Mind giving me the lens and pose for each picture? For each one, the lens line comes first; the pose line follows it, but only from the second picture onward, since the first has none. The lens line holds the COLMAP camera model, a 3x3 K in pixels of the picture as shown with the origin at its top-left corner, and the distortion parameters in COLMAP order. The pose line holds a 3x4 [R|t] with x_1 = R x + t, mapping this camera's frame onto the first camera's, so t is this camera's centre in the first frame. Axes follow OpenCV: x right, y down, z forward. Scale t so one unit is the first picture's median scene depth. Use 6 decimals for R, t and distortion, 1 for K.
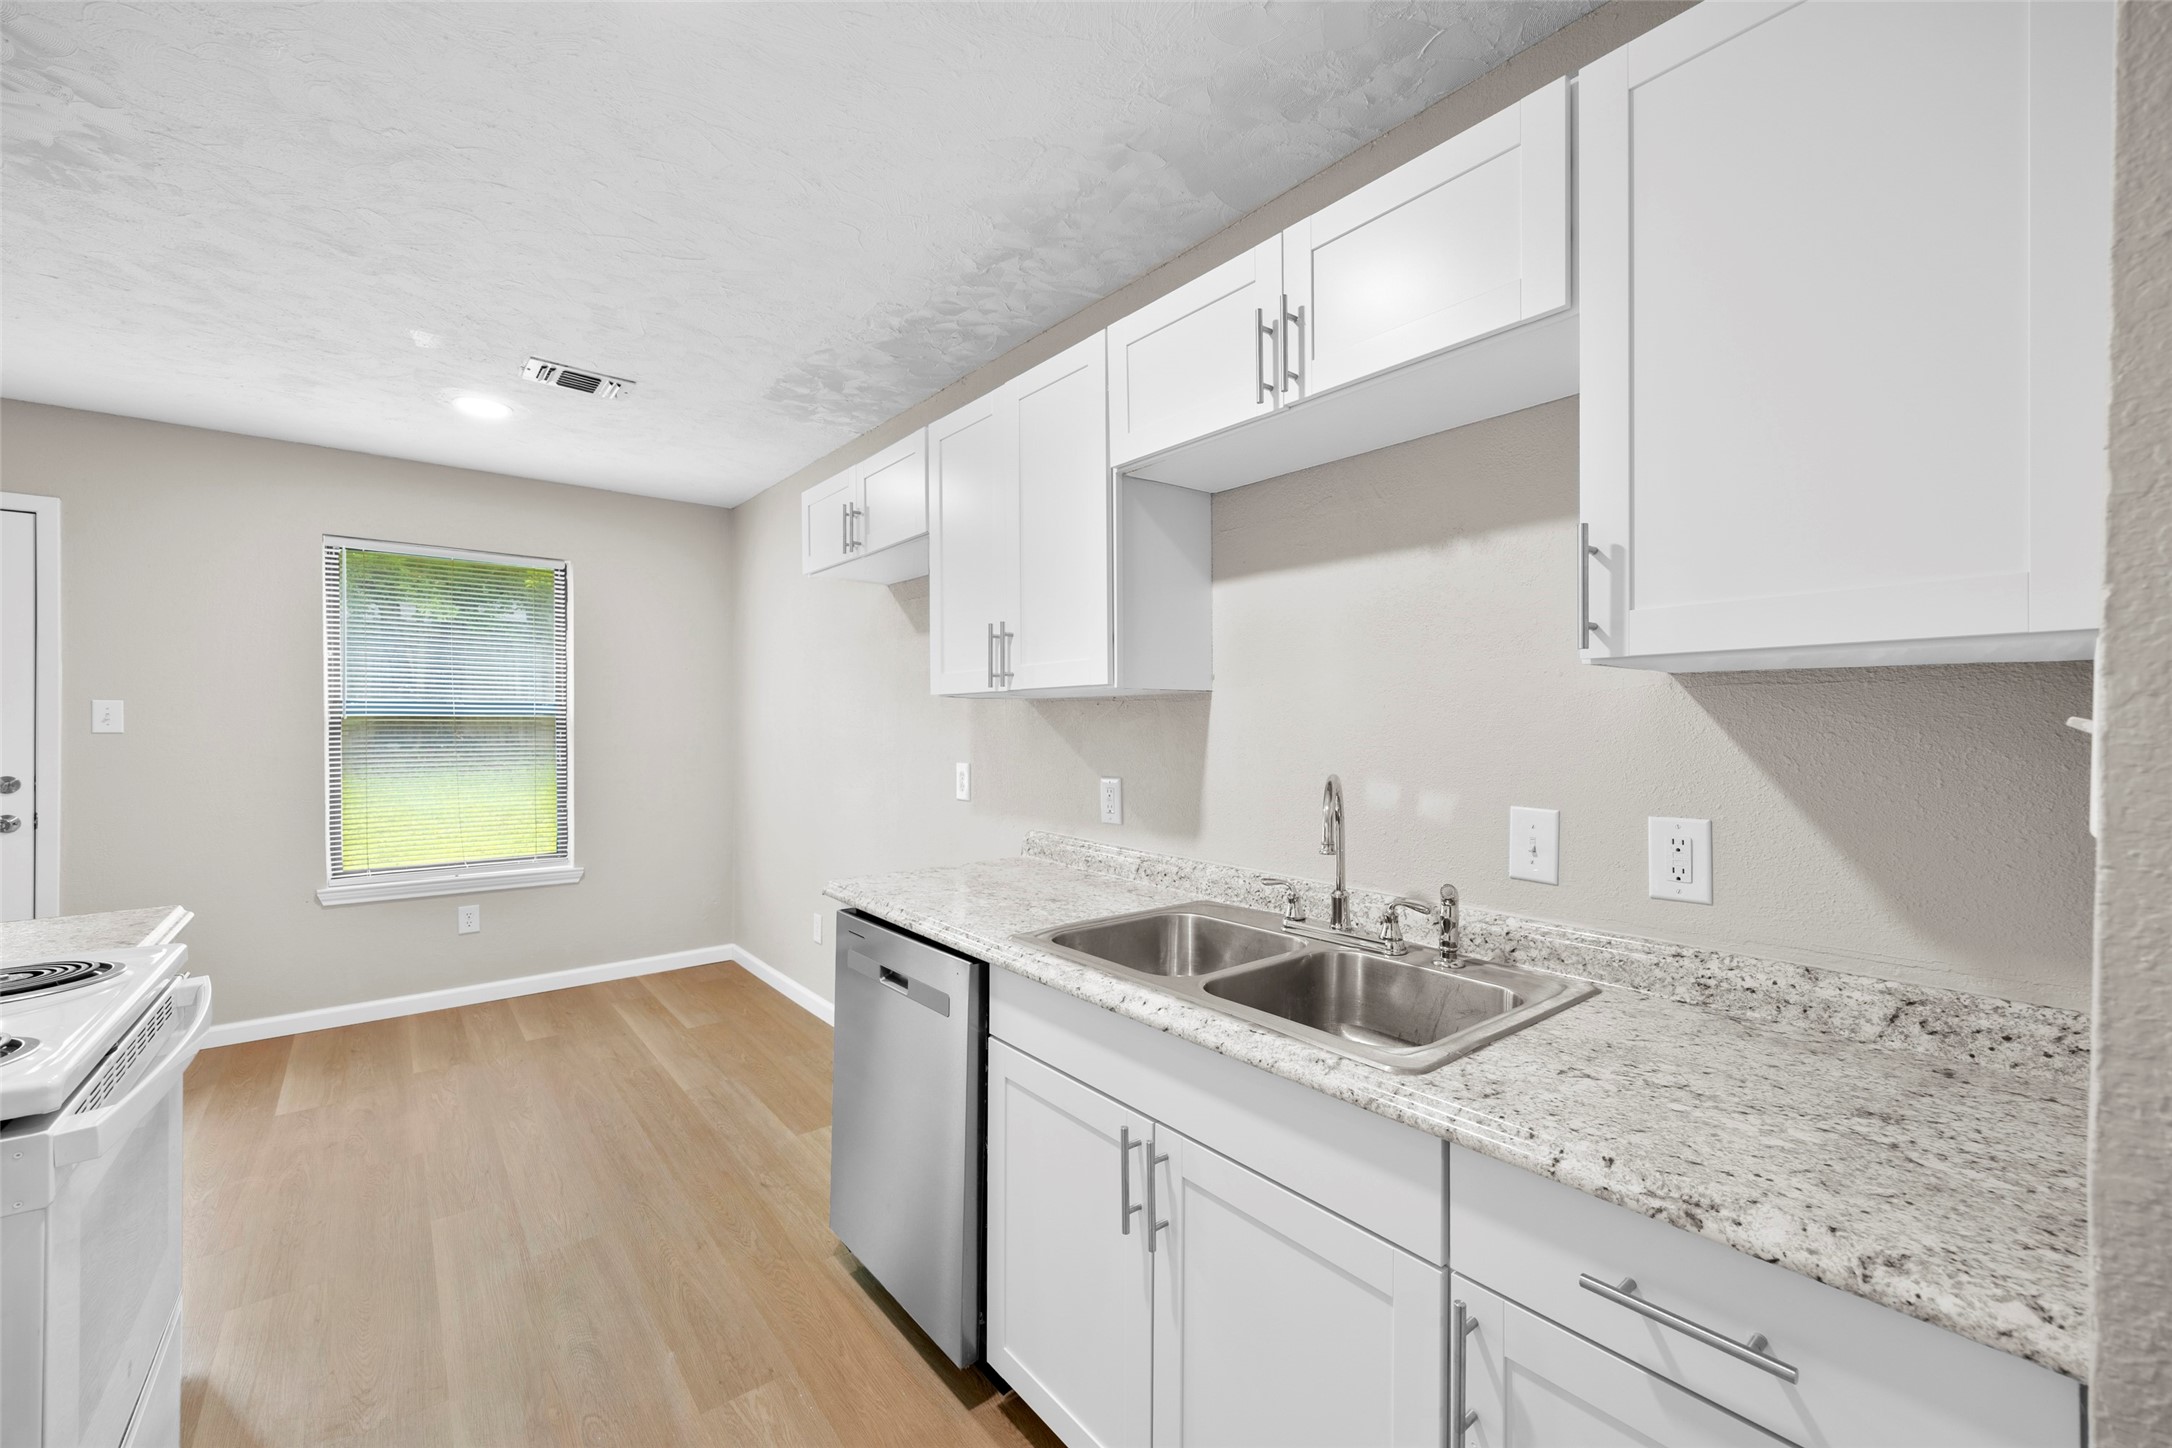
lens RADIAL K [[883.6, 0, 1086.0], [0, 883.6, 724.0], [0, 0, 1]] dist [0.002682, 0.000263]
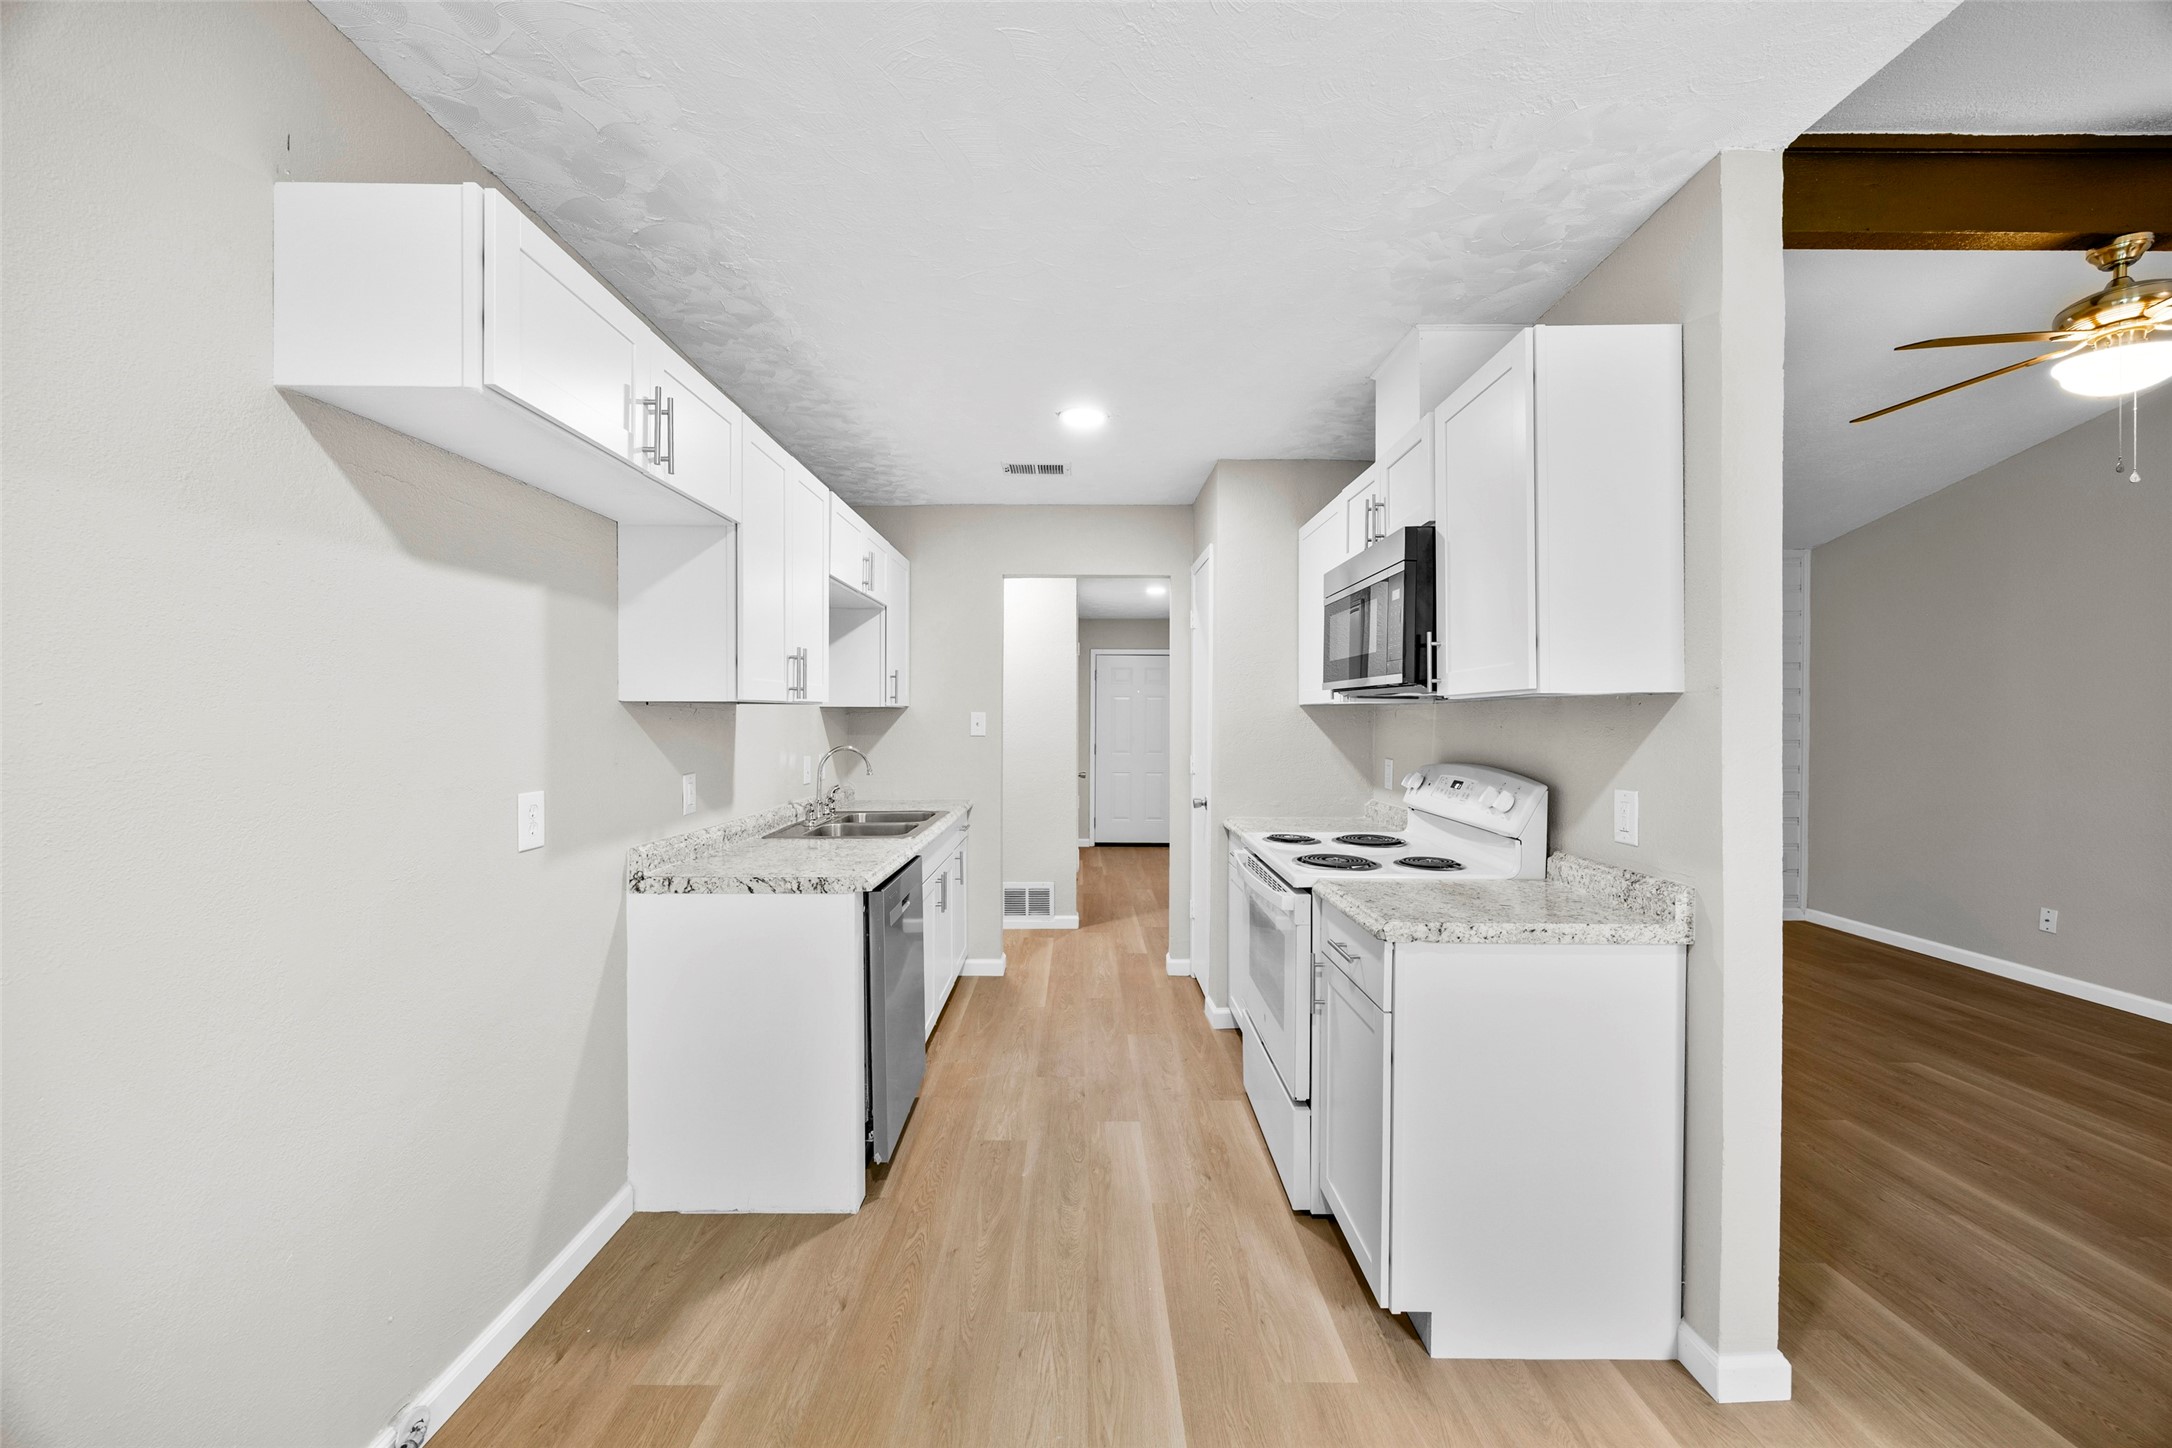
lens RADIAL K [[827.2, 0, 1086.0], [0, 827.2, 724.0], [0, 0, 1]] dist [-0.000203, 0.000181]
pose [[-0.782727, -0.011203, 0.622265, -0.851405], [-0.008346, 0.999937, 0.007505, -0.013536], [-0.622309, 0.000681, -0.782771, 1.233628]]
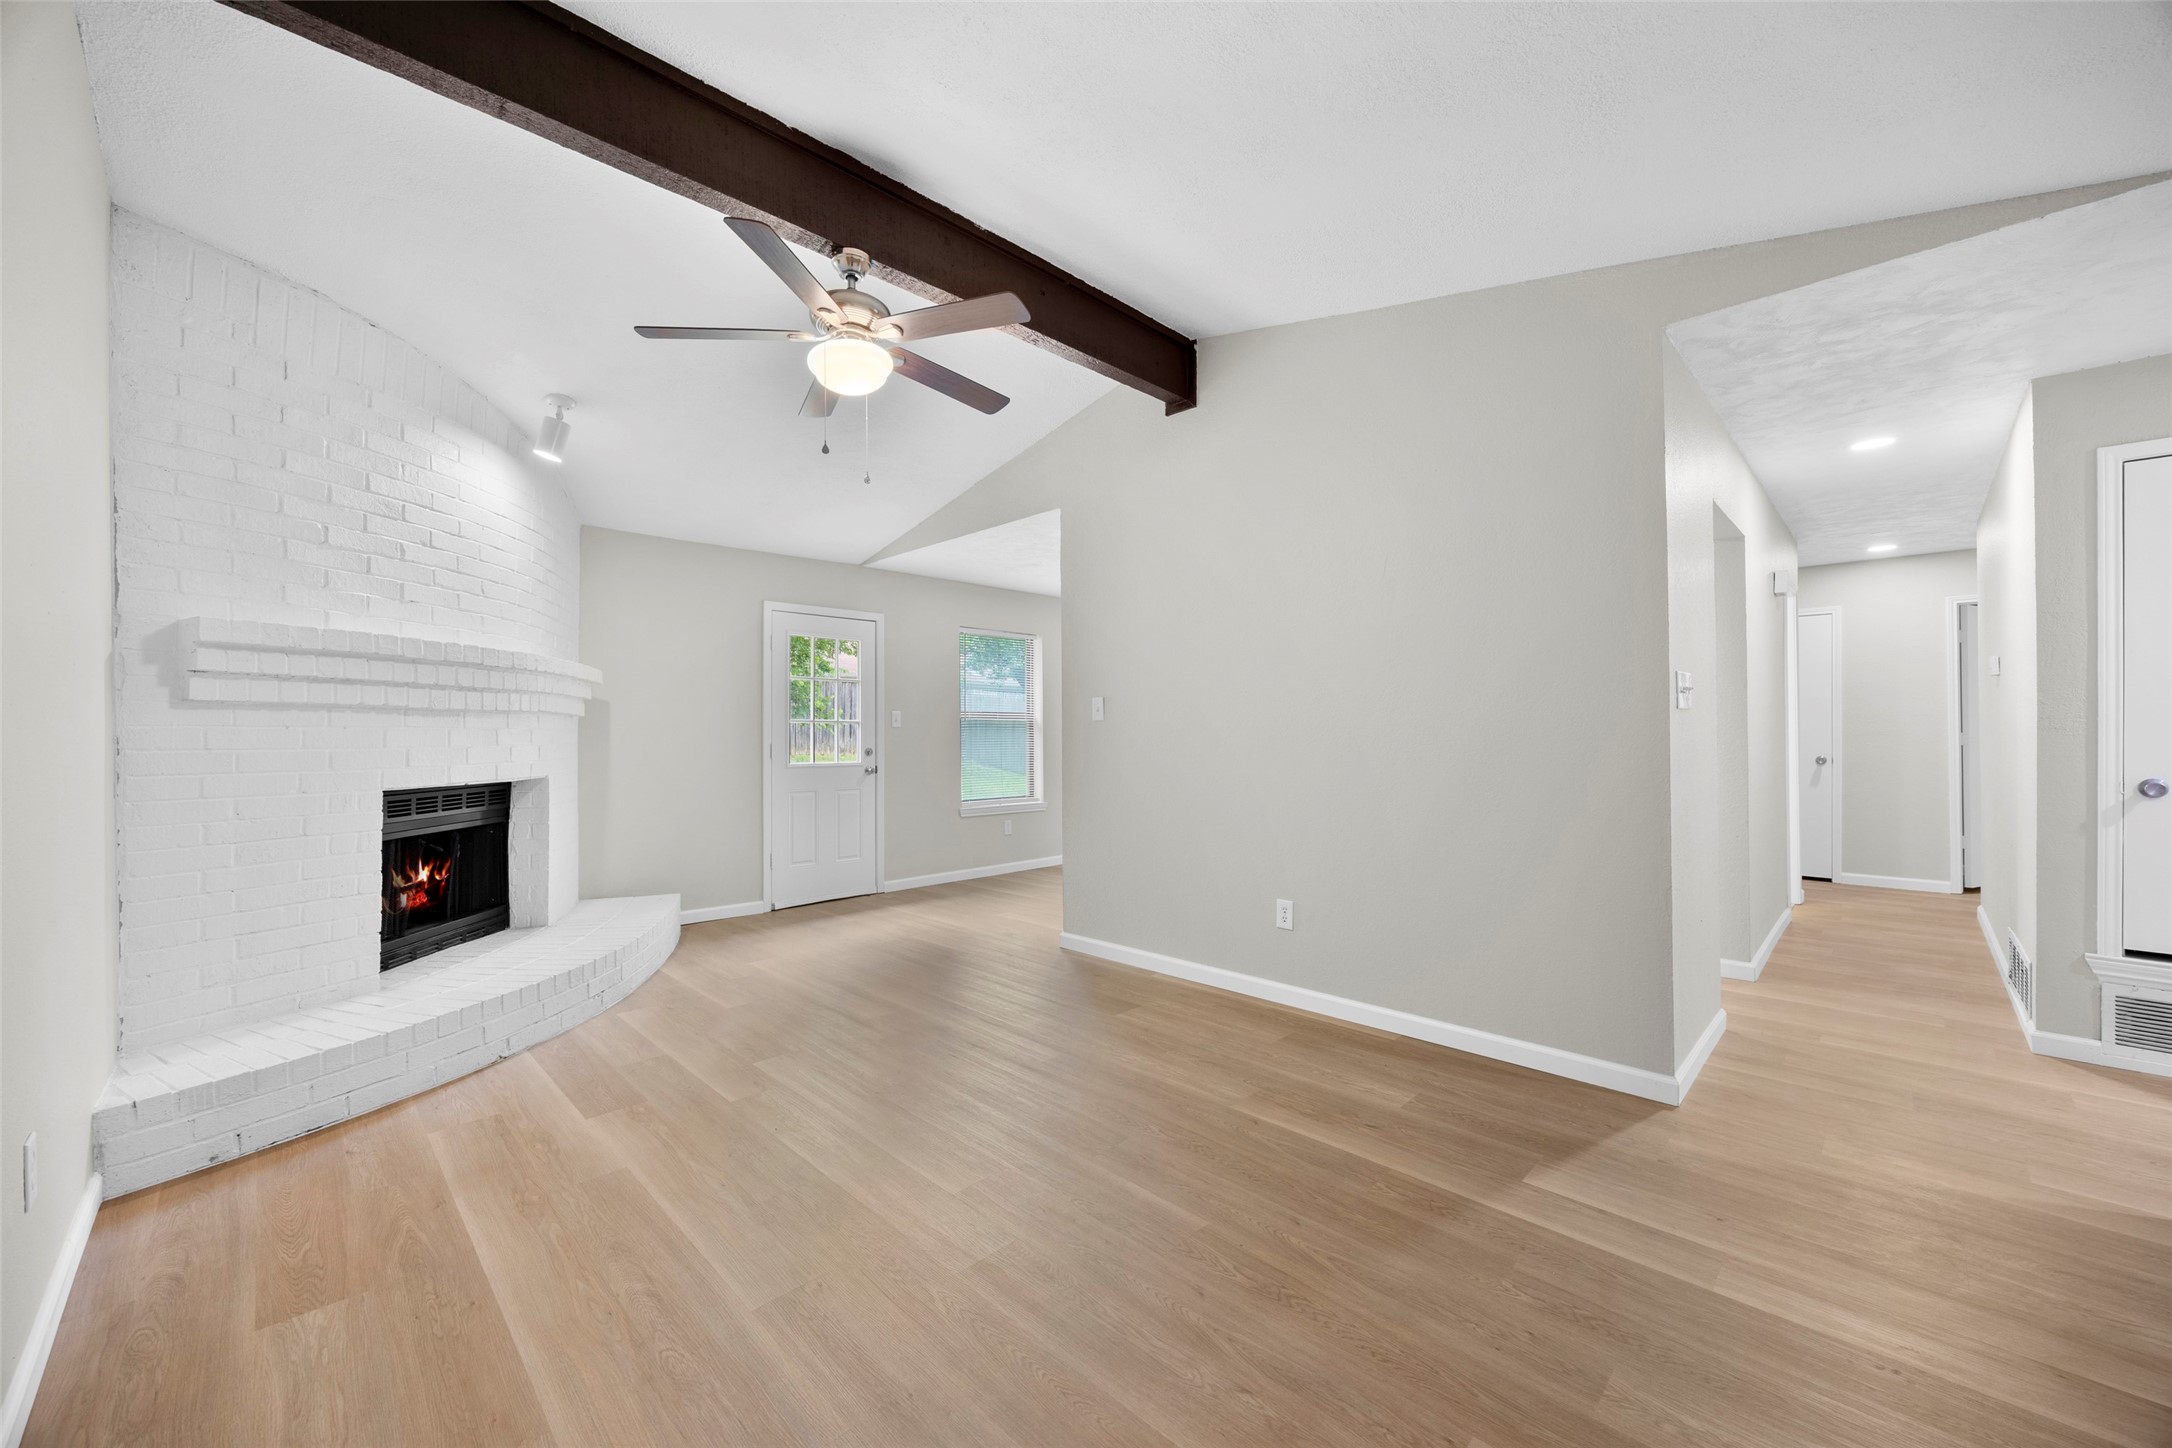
lens RADIAL K [[827.2, 0, 1086.0], [0, 827.2, 724.0], [0, 0, 1]] dist [-0.000203, 0.000181]
pose [[0.994331, -0.015029, 0.105264, -0.991390], [0.016521, 0.999775, -0.013314, 0.039668], [-0.105040, 0.014978, 0.994355, -1.063797]]
